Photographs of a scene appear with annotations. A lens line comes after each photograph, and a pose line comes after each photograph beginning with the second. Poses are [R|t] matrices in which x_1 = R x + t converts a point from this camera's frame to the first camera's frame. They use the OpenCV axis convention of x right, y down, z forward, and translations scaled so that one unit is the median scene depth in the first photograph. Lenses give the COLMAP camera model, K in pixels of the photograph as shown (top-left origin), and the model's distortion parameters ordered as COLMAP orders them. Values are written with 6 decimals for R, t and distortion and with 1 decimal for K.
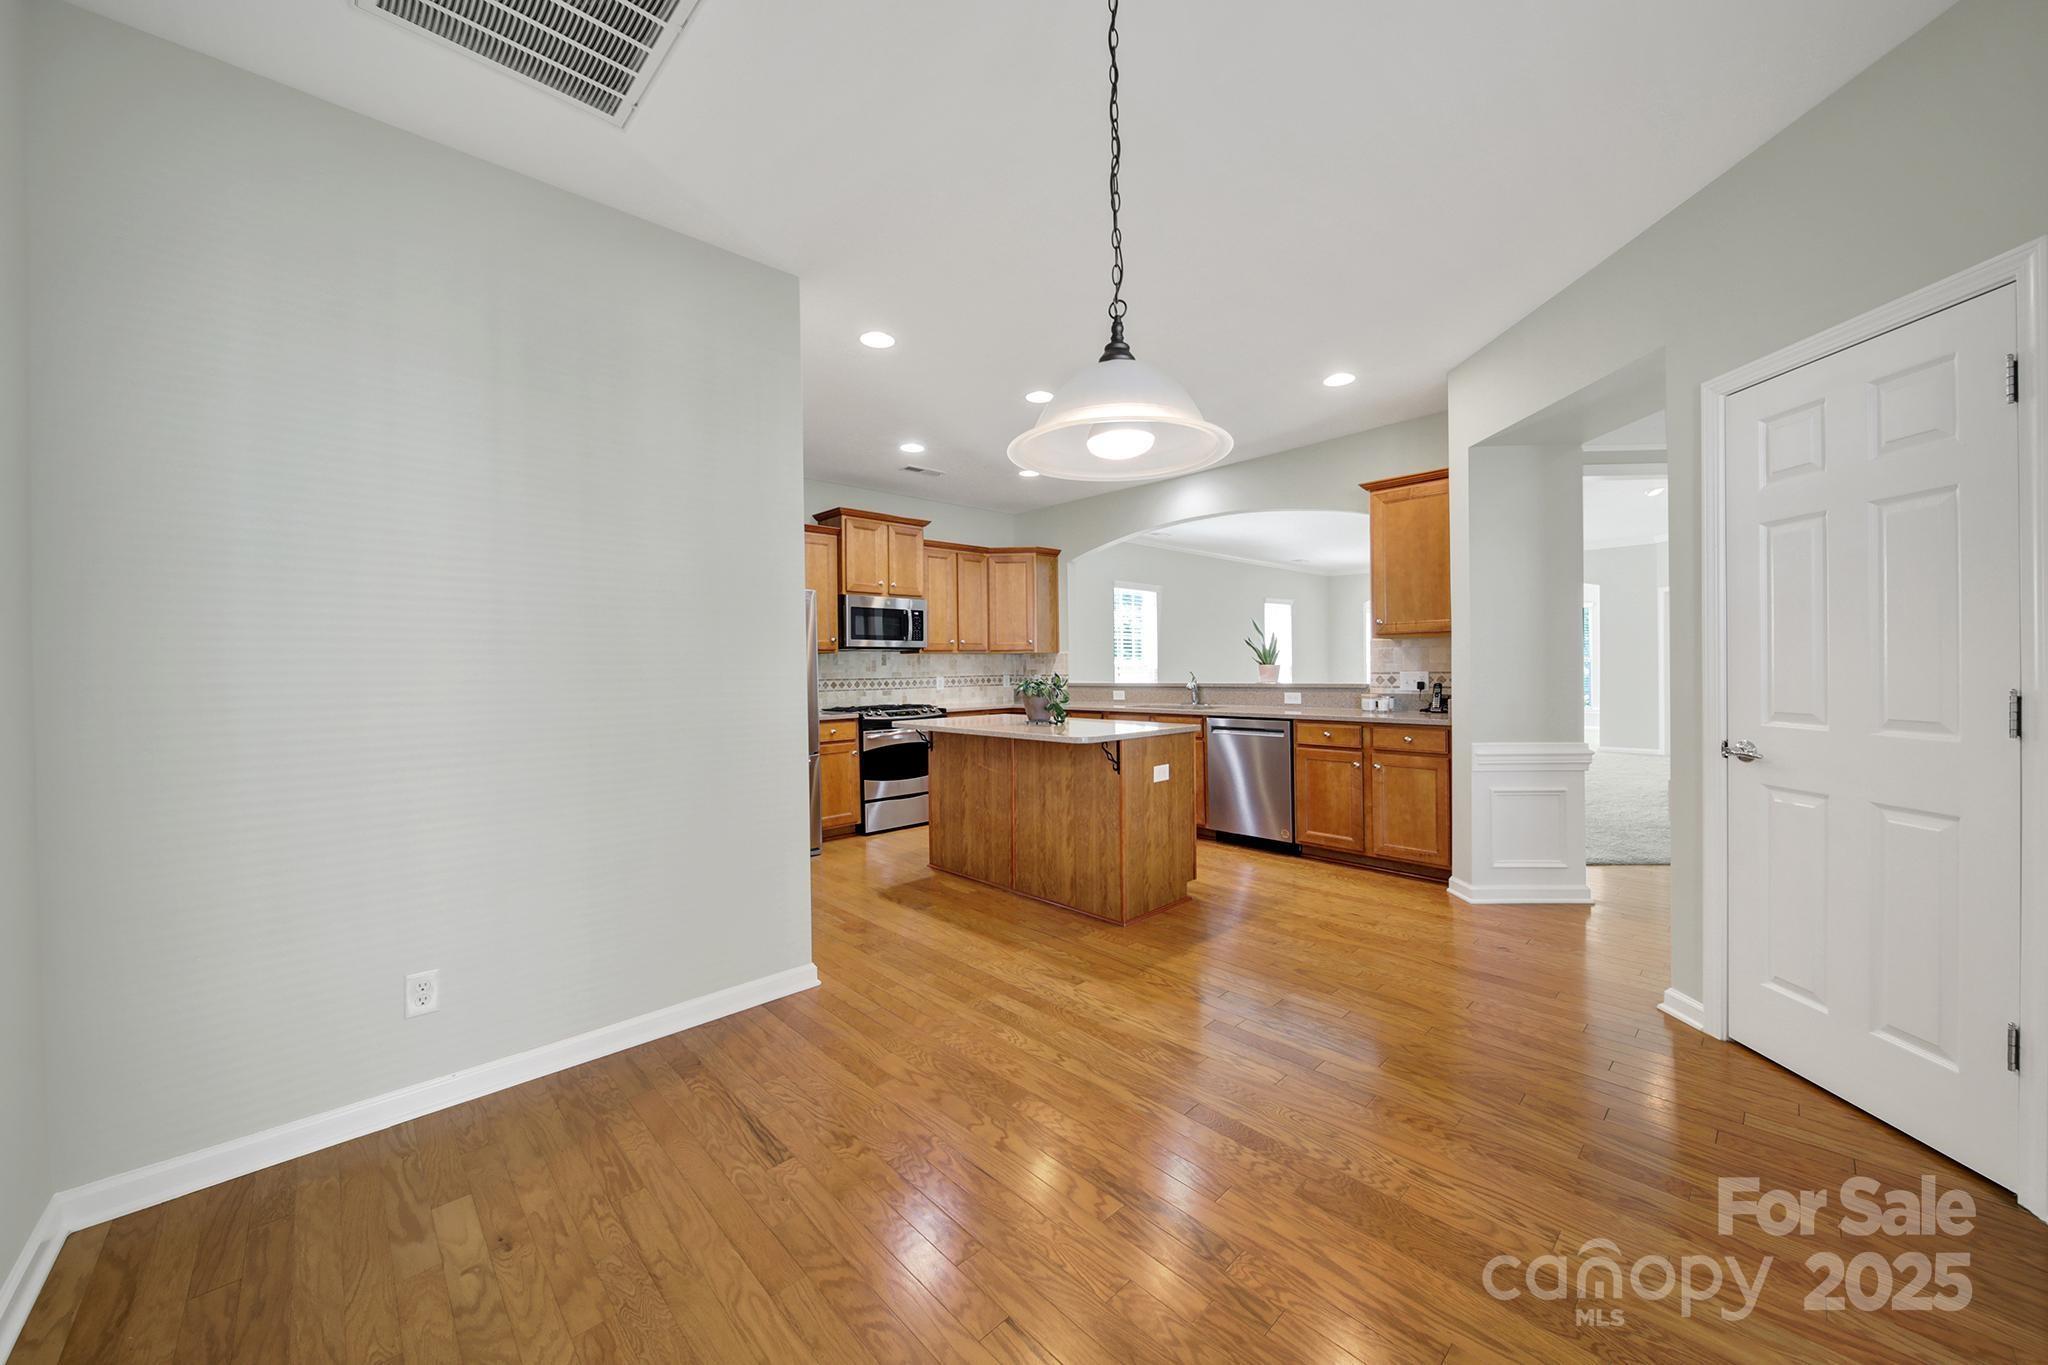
lens RADIAL K [[745.9, 0, 1021.2], [0, 745.9, 676.1], [0, 0, 1]] dist [-0.003197, -0.001464]
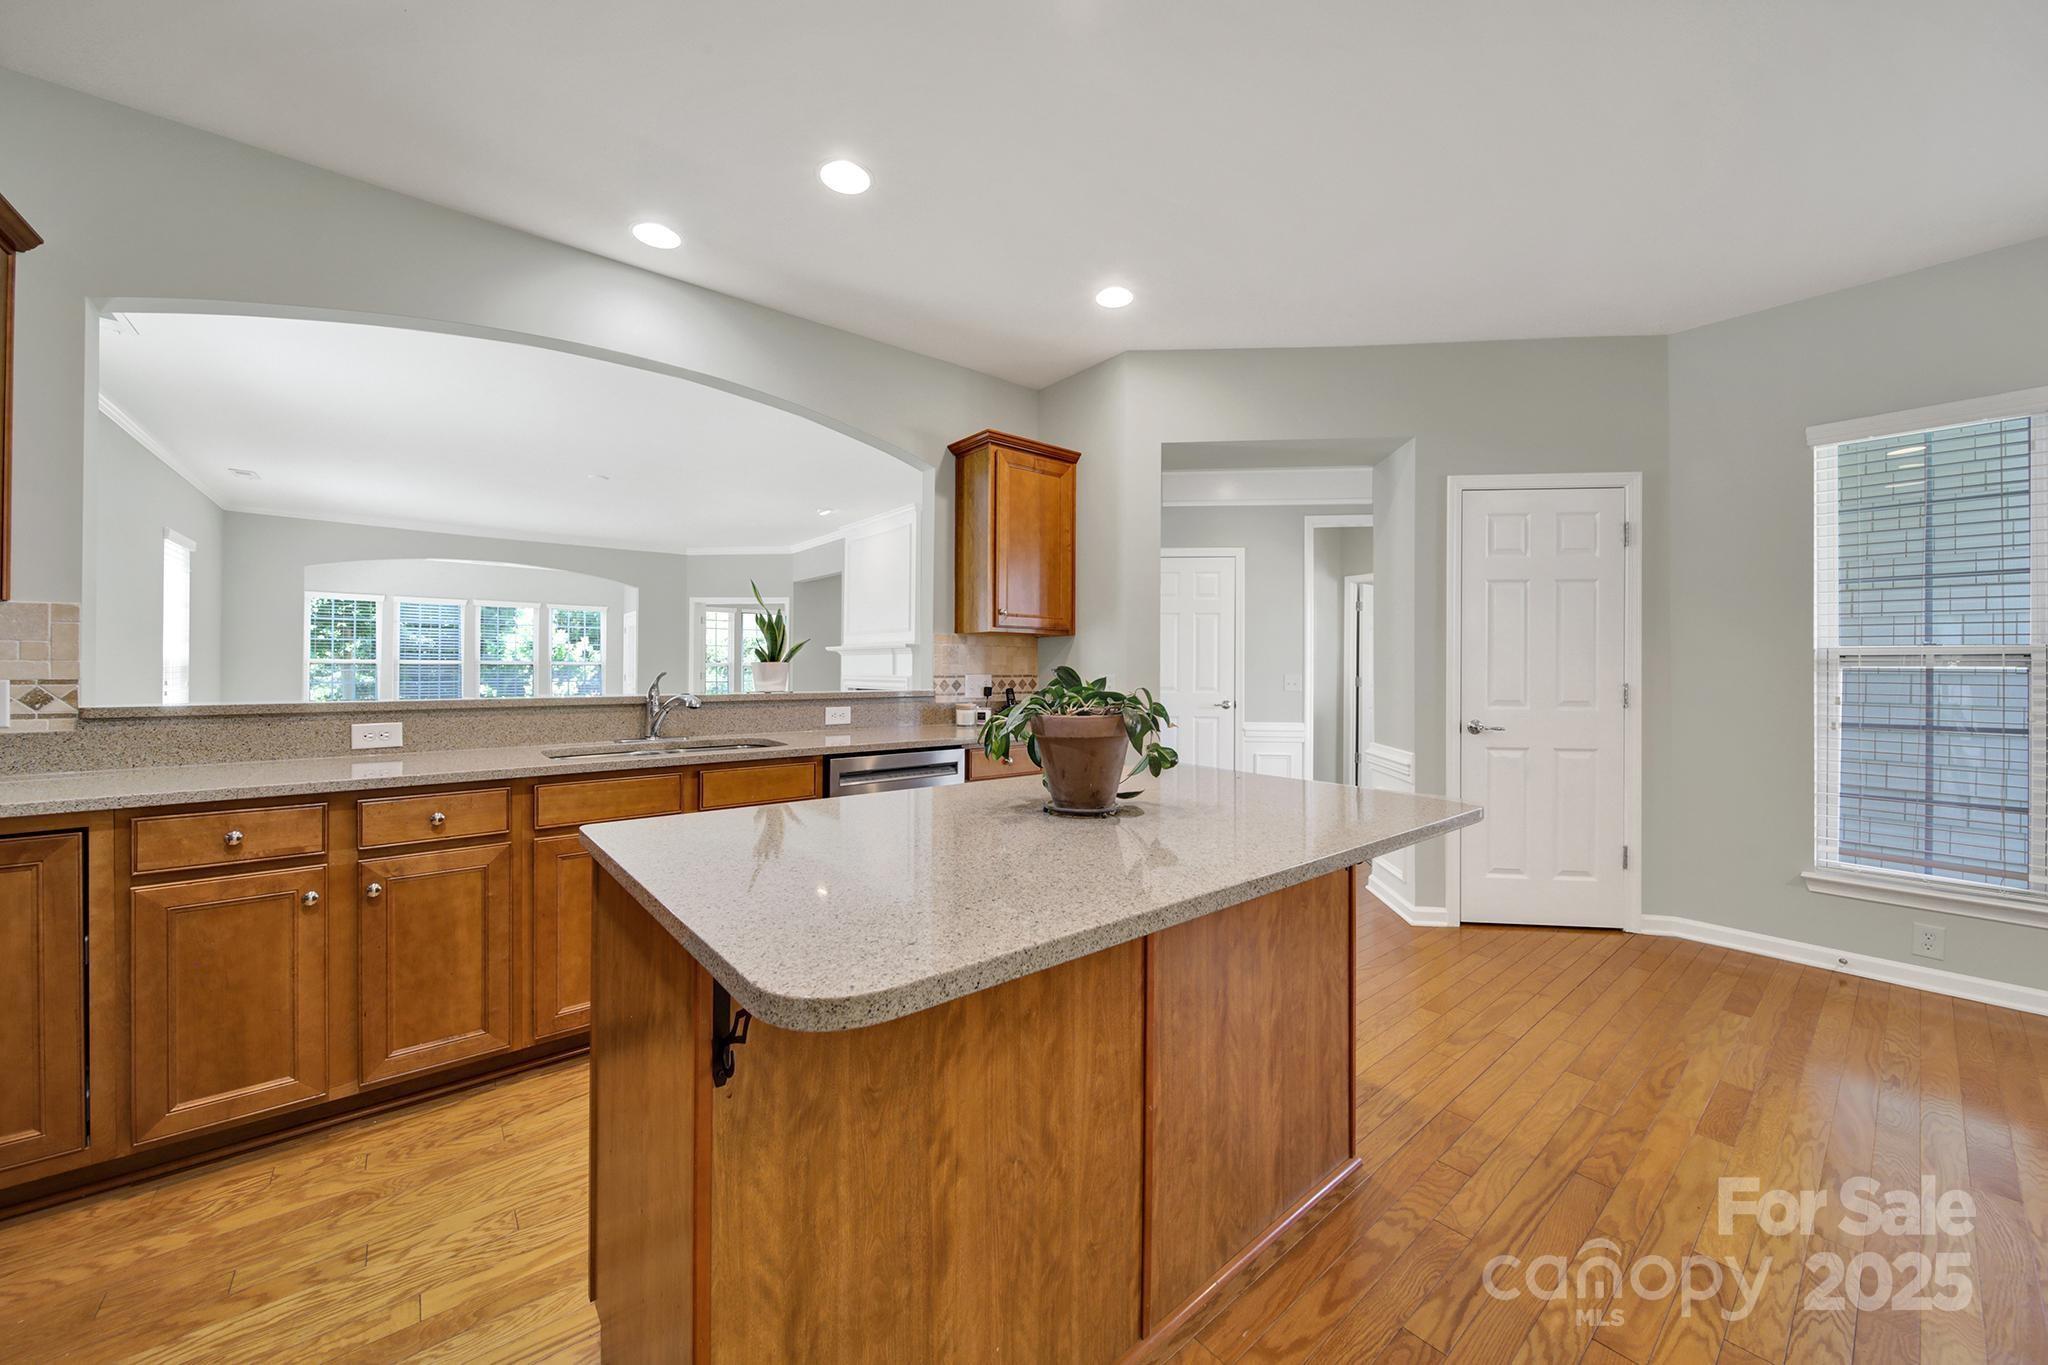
lens RADIAL K [[745.9, 0, 1029.3], [0, 745.9, 670.8], [0, 0, 1]] dist [-0.003197, -0.001464]
pose [[0.059076, 0.012733, 0.998172, -0.315222], [0.005129, 0.999902, -0.013059, 0.000641], [-0.998240, 0.005891, 0.059005, 0.952271]]
